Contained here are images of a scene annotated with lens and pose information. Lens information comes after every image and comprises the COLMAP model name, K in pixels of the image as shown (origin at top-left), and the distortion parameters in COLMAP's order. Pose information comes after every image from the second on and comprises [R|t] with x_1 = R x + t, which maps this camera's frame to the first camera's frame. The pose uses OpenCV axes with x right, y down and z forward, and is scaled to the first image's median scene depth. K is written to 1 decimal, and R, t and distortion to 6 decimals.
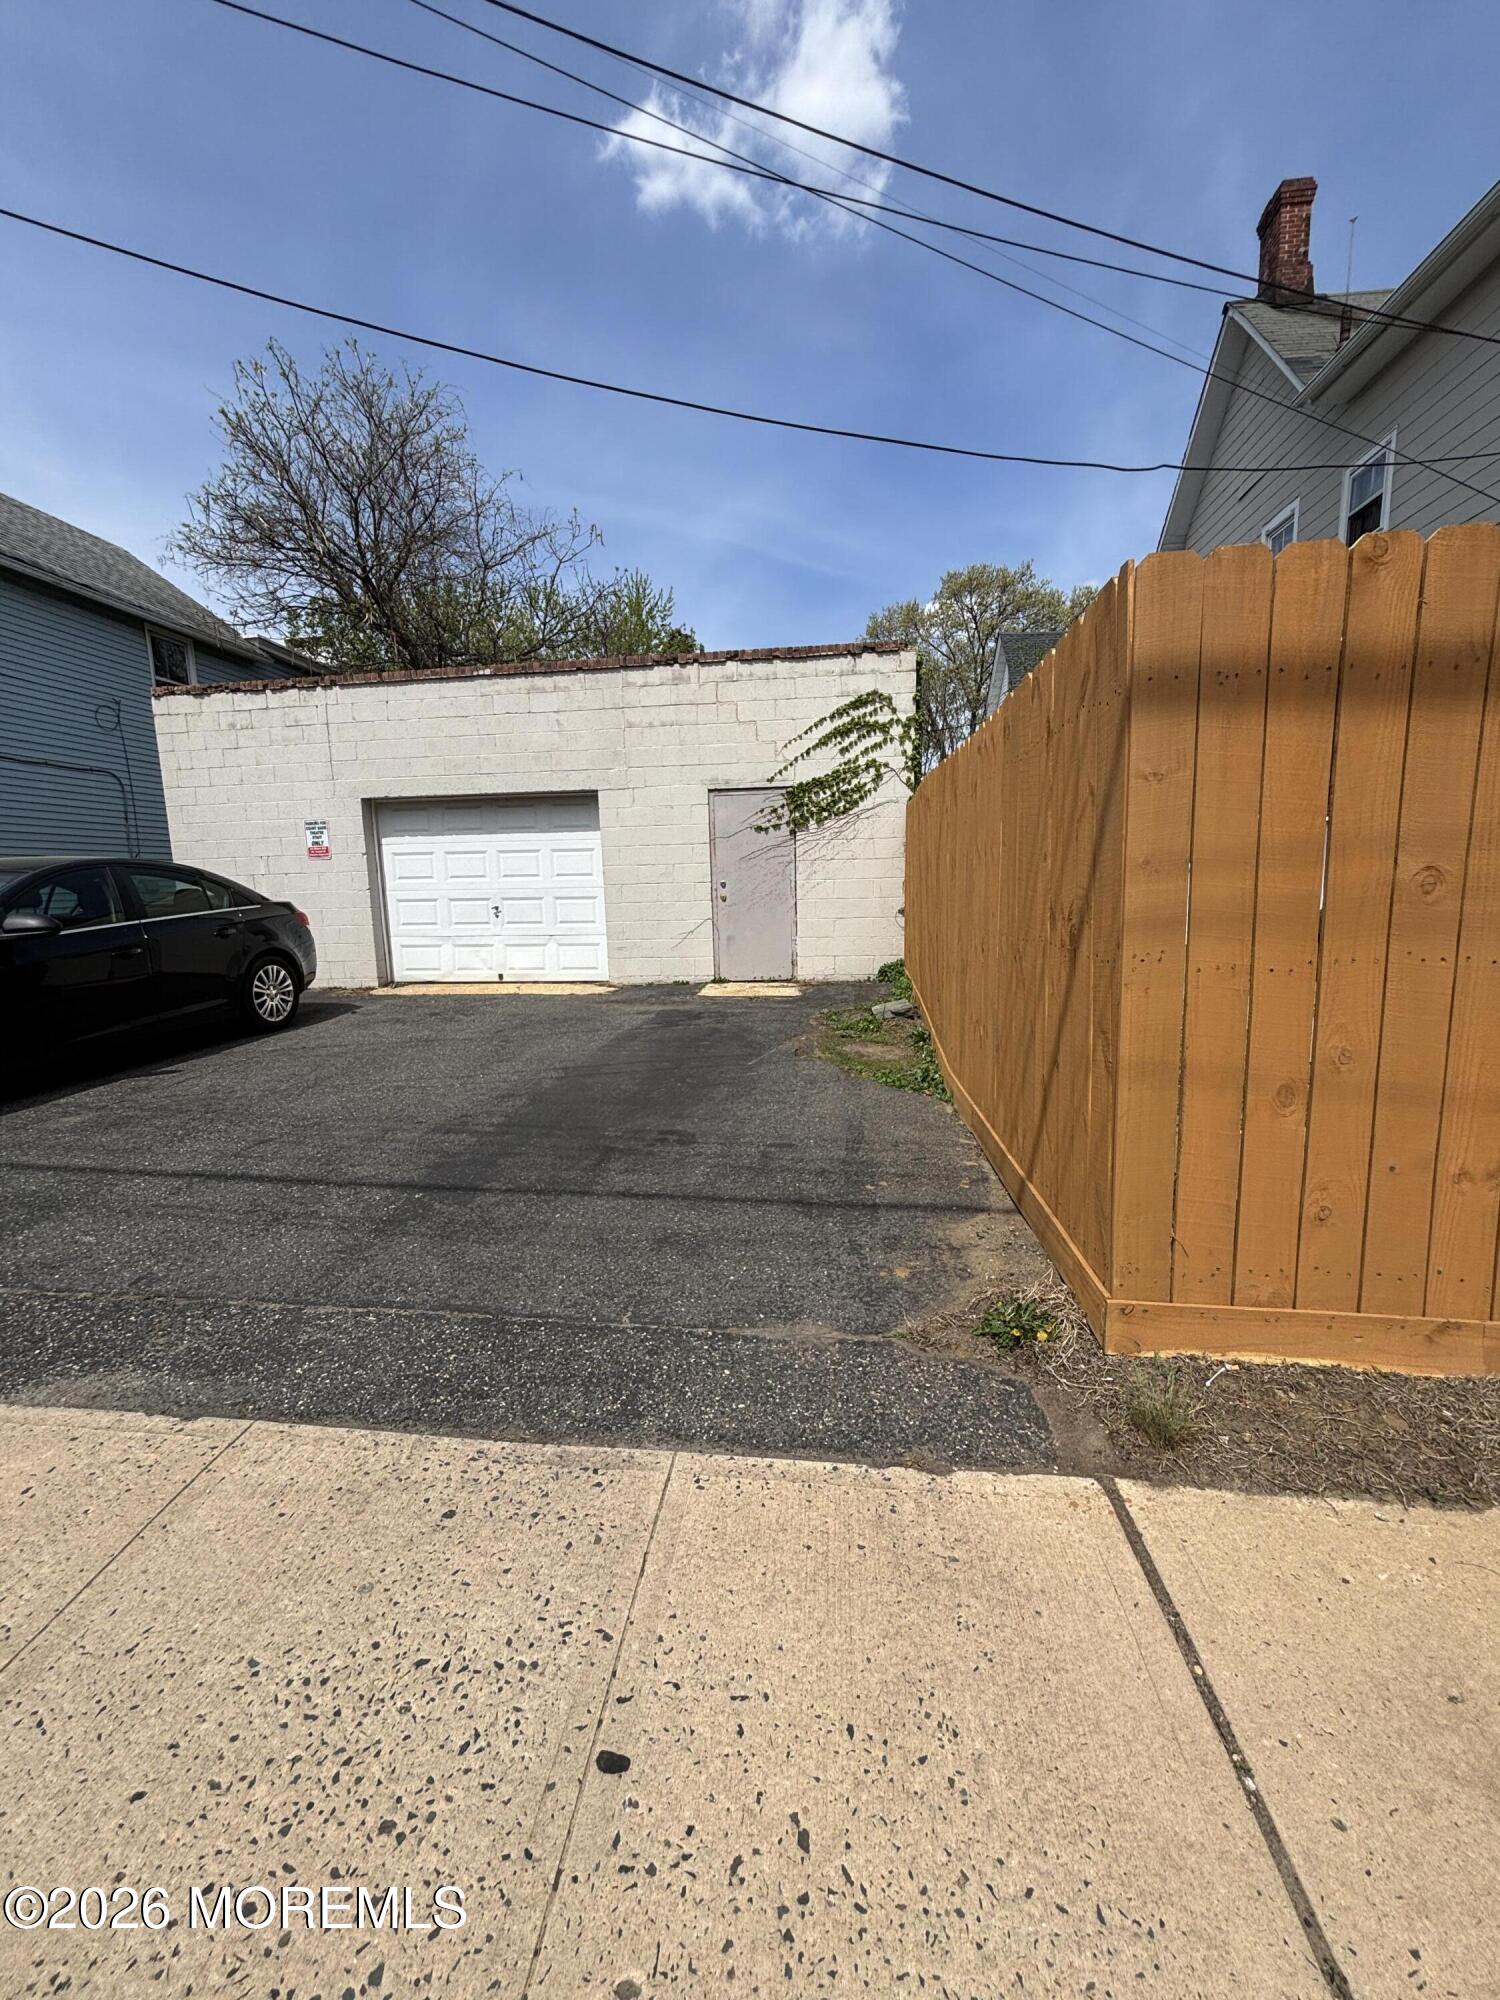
lens RADIAL K [[811.6, 0, 746.1], [0, 811.6, 1000.3], [0, 0, 1]] dist [0.002767, 0.000353]
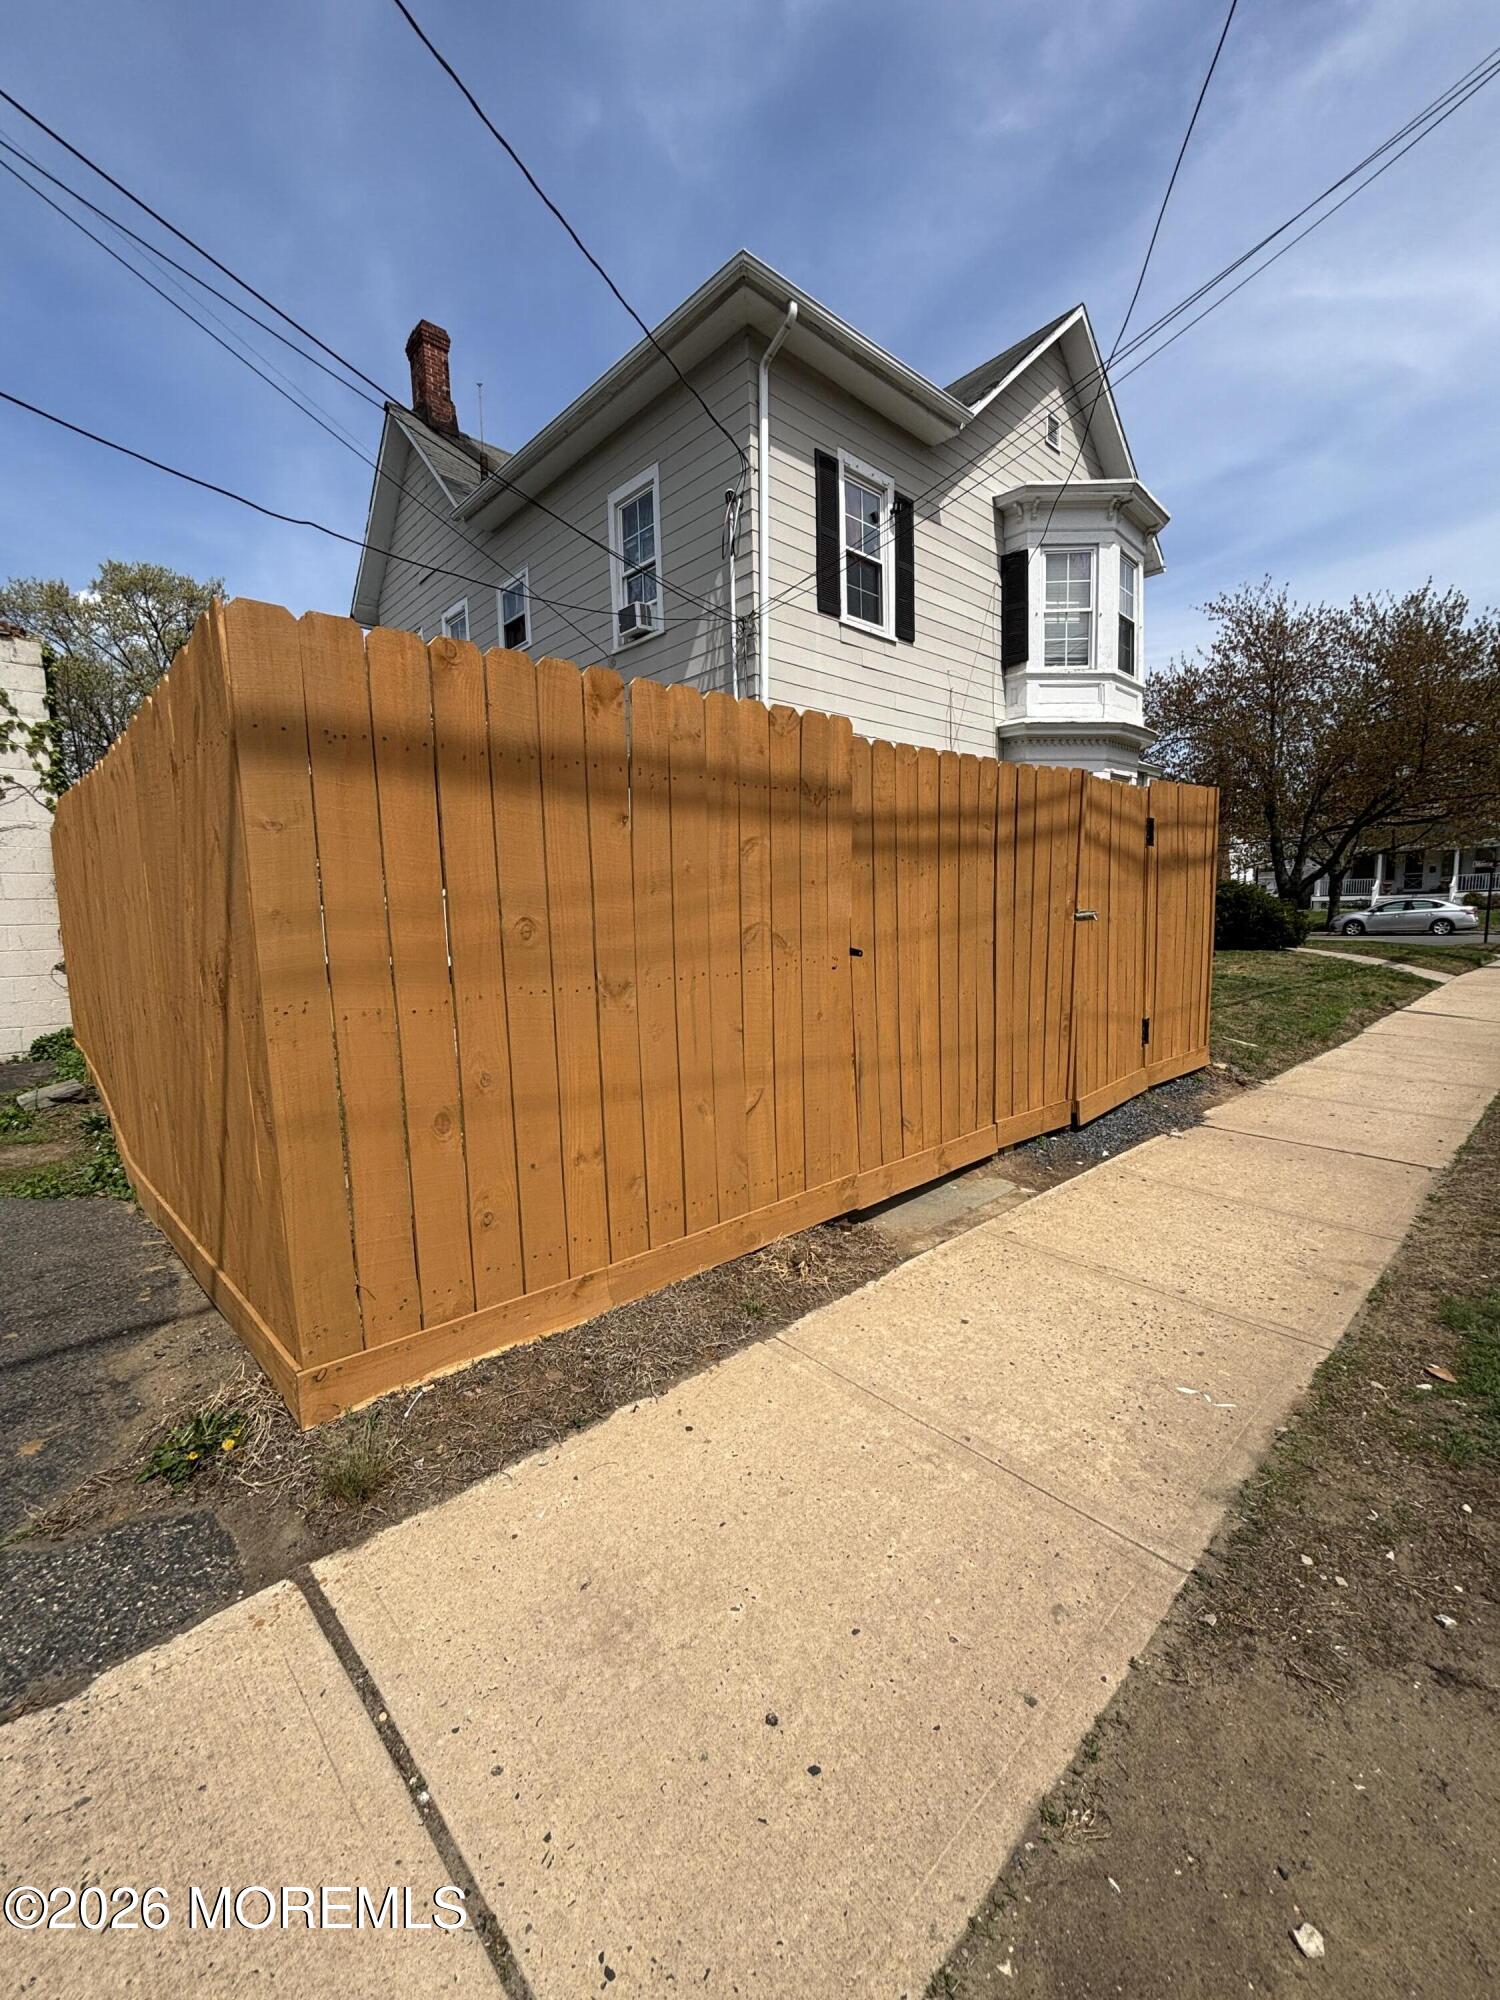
lens RADIAL K [[811.6, 0, 750.2], [0, 811.6, 1001.8], [0, 0, 1]] dist [0.002767, 0.000353]
pose [[0.644579, -0.077737, 0.760575, 0.101945], [0.118335, 0.992973, 0.001203, 0.001764], [-0.755324, 0.089227, 0.649249, -0.045294]]
